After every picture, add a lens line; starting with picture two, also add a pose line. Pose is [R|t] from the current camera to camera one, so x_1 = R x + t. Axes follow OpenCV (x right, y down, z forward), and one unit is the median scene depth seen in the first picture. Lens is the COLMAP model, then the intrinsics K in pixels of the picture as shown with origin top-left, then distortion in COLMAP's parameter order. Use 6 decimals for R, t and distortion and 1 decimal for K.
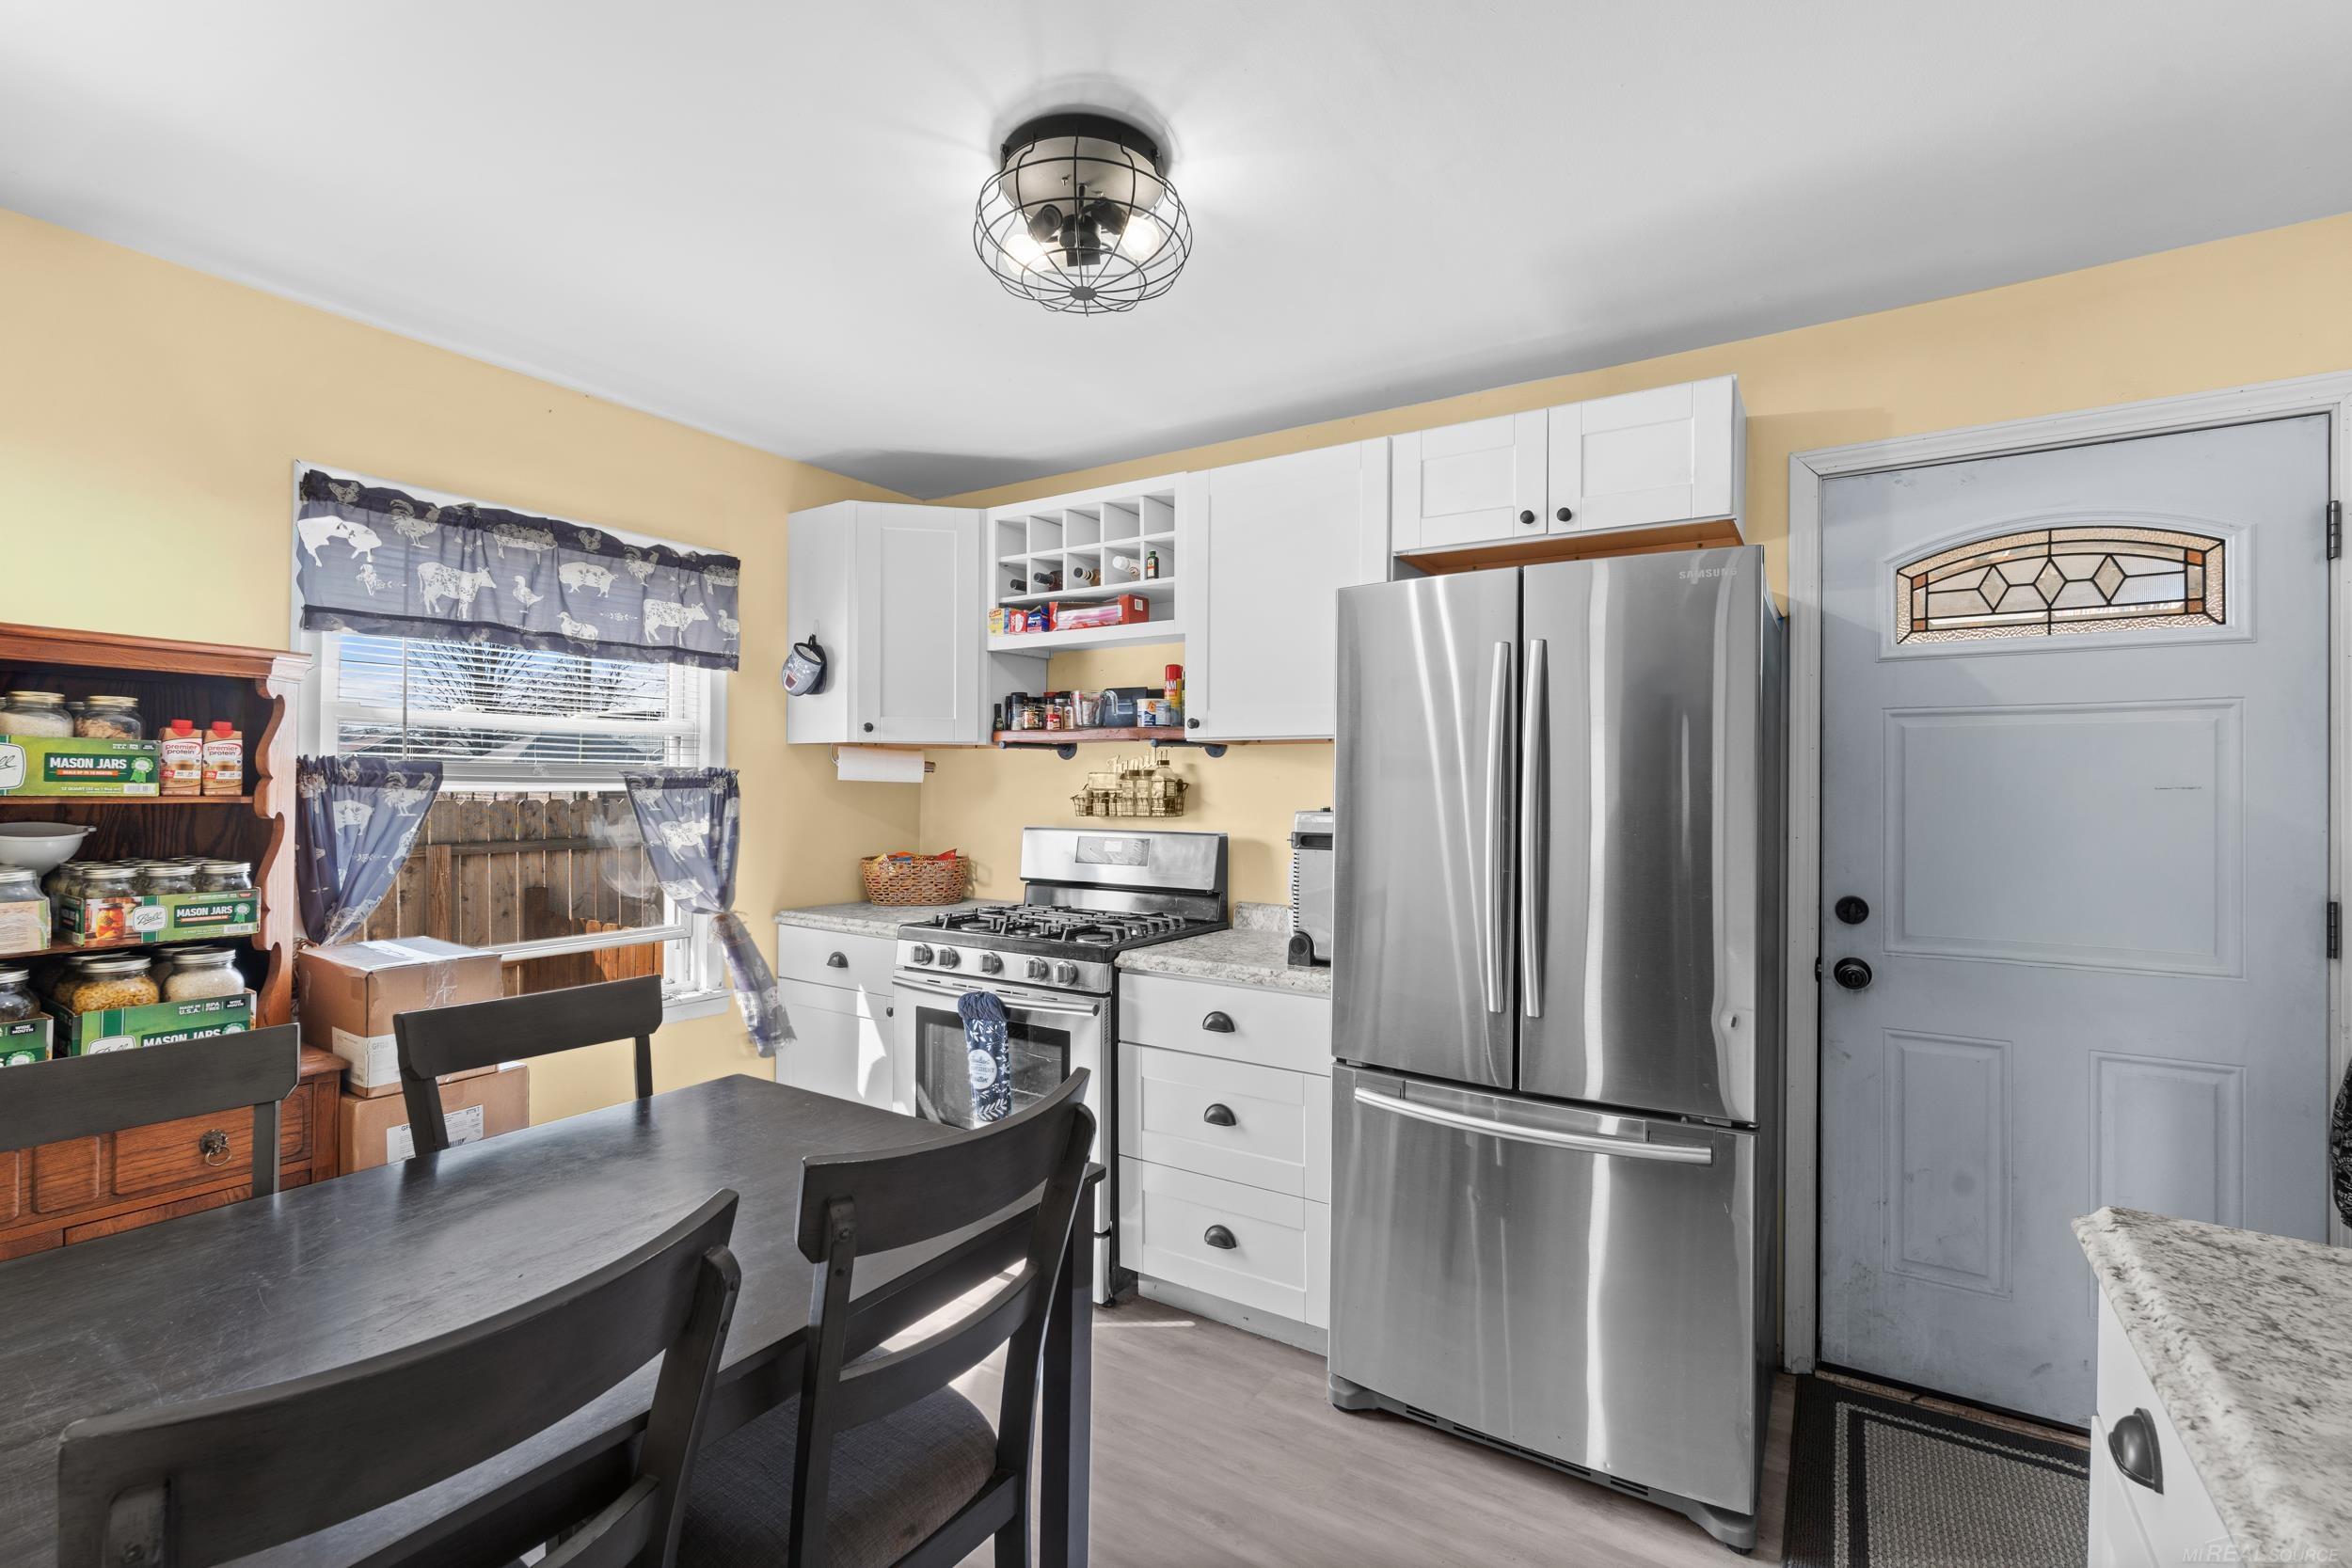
lens RADIAL K [[1044.8, 0, 1177.7], [0, 1044.8, 779.3], [0, 0, 1]] dist [-0.002365, 0.000548]
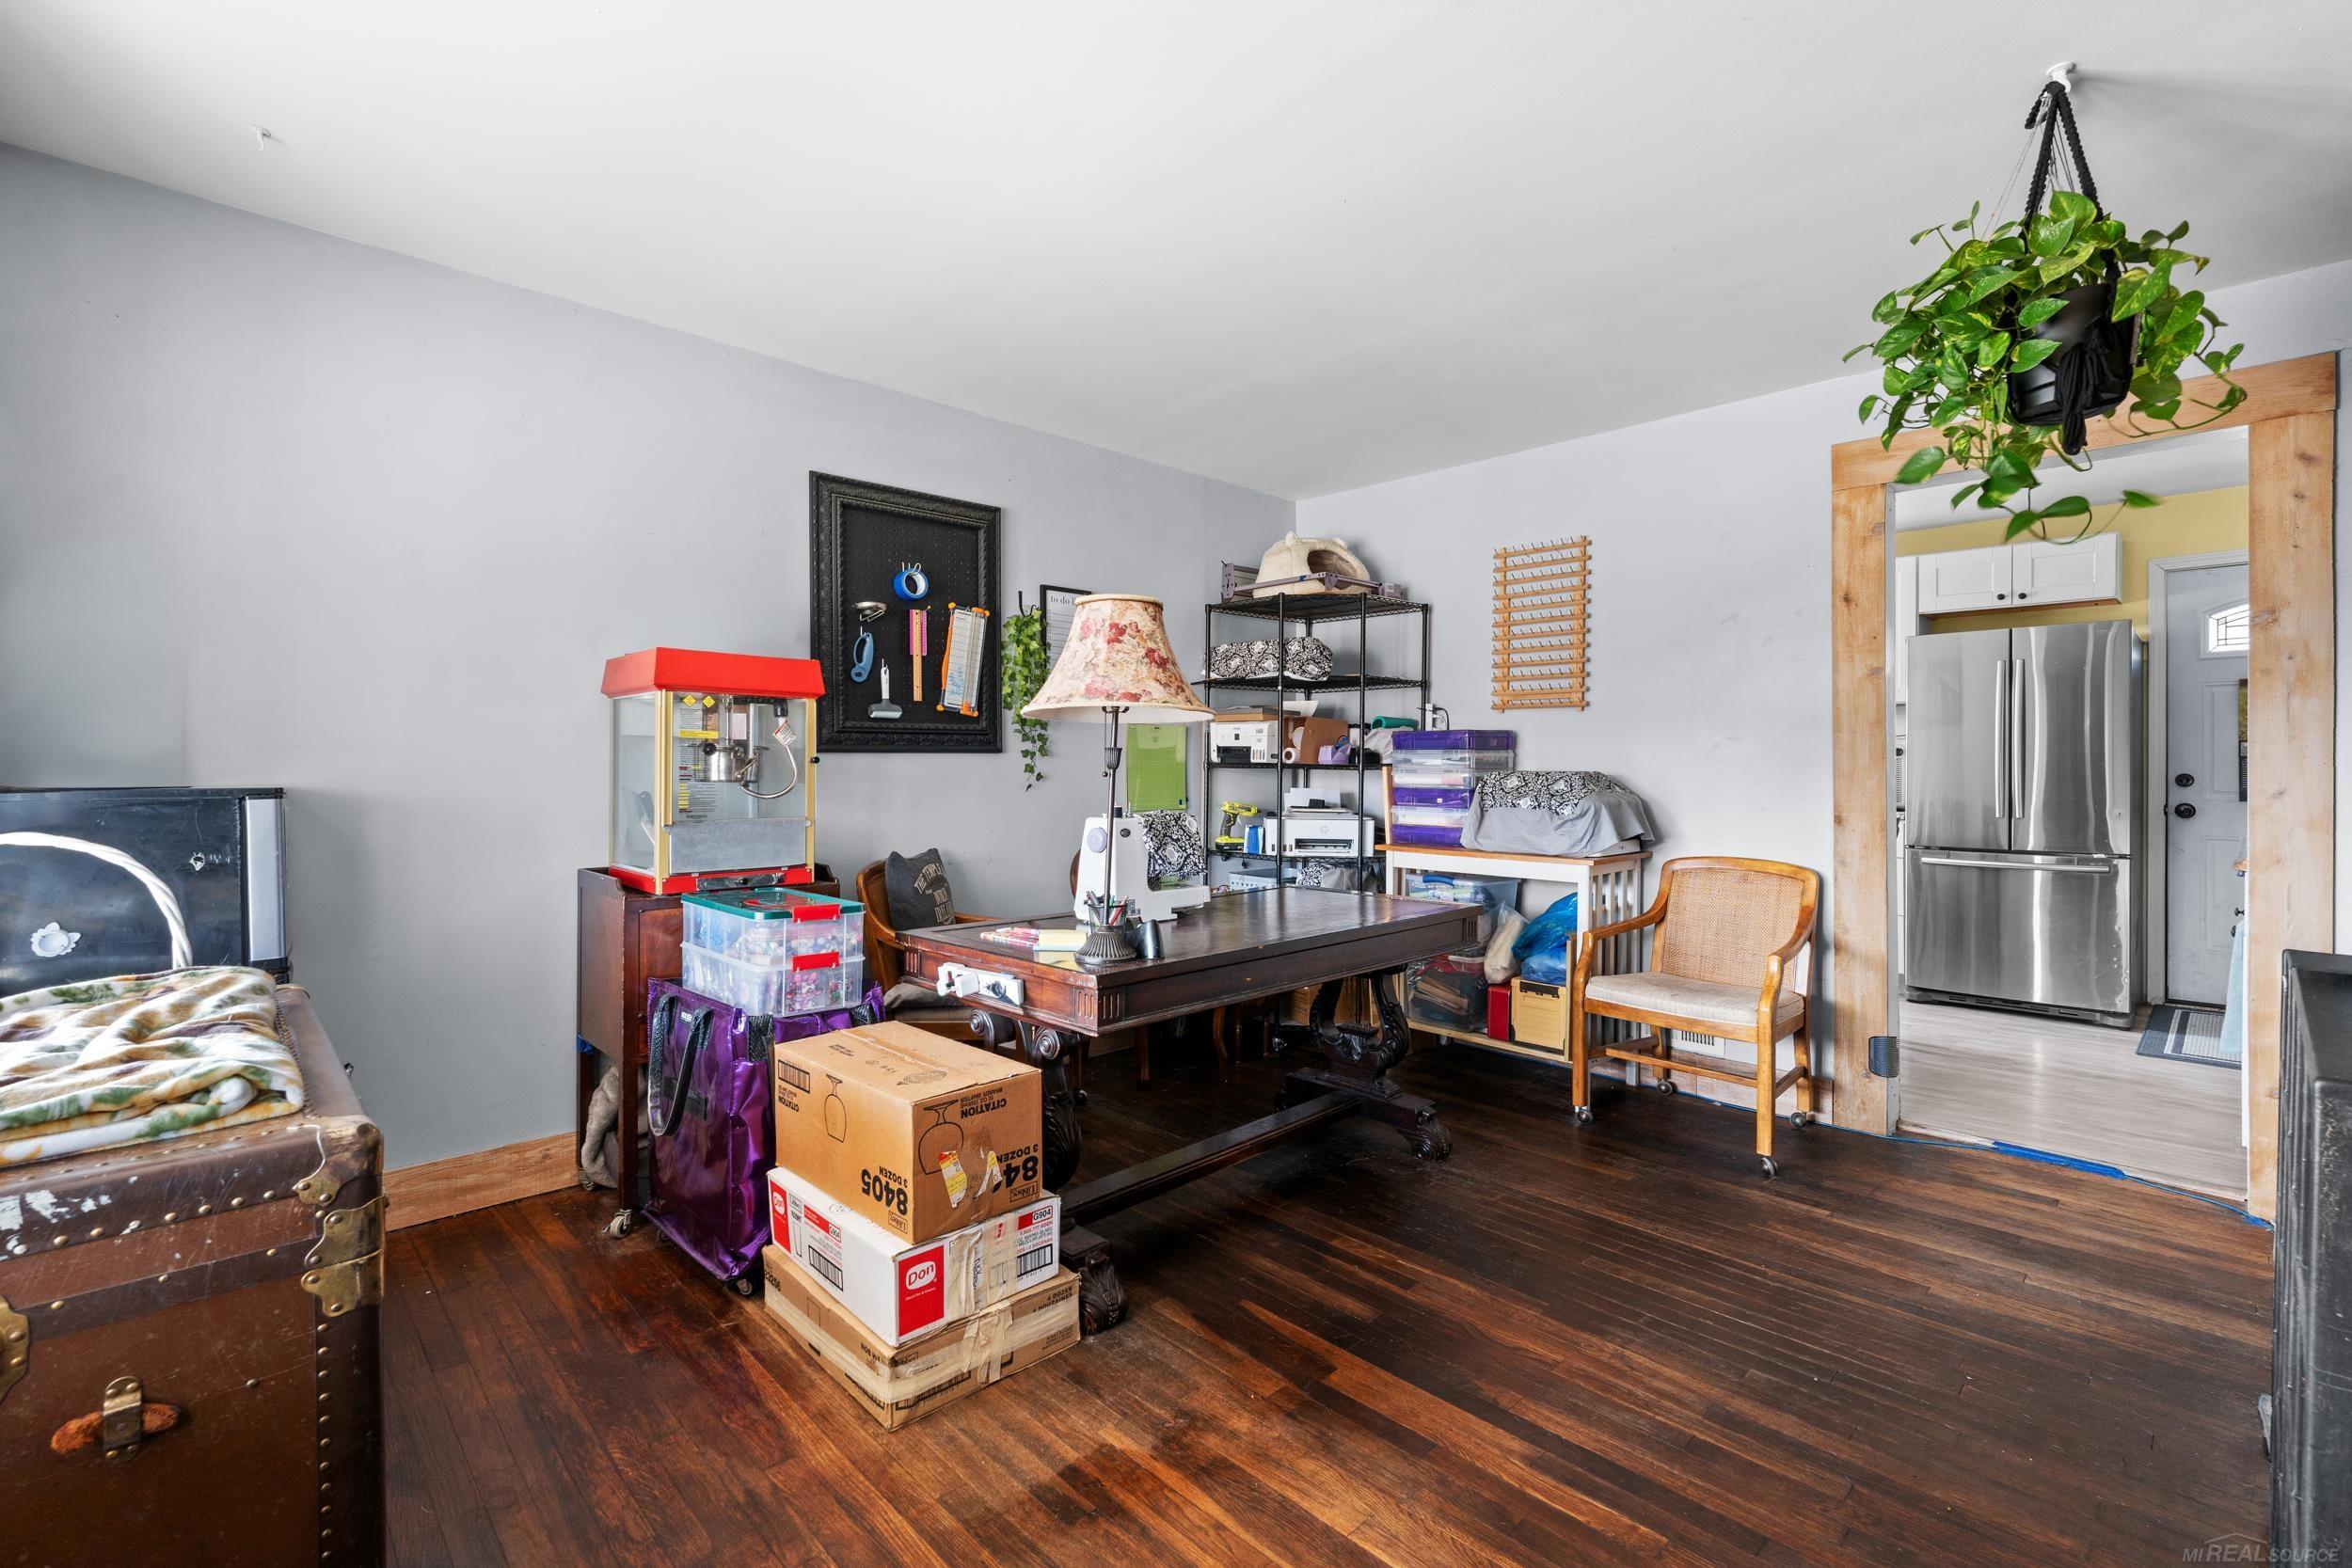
lens RADIAL K [[1044.8, 0, 1176.5], [0, 1044.8, 779.7], [0, 0, 1]] dist [-0.002365, 0.000548]
pose [[0.972753, -0.006825, -0.231745, -0.822397], [0.007861, 0.999963, 0.003547, 0.100837], [0.231713, -0.005273, 0.972770, -1.480956]]
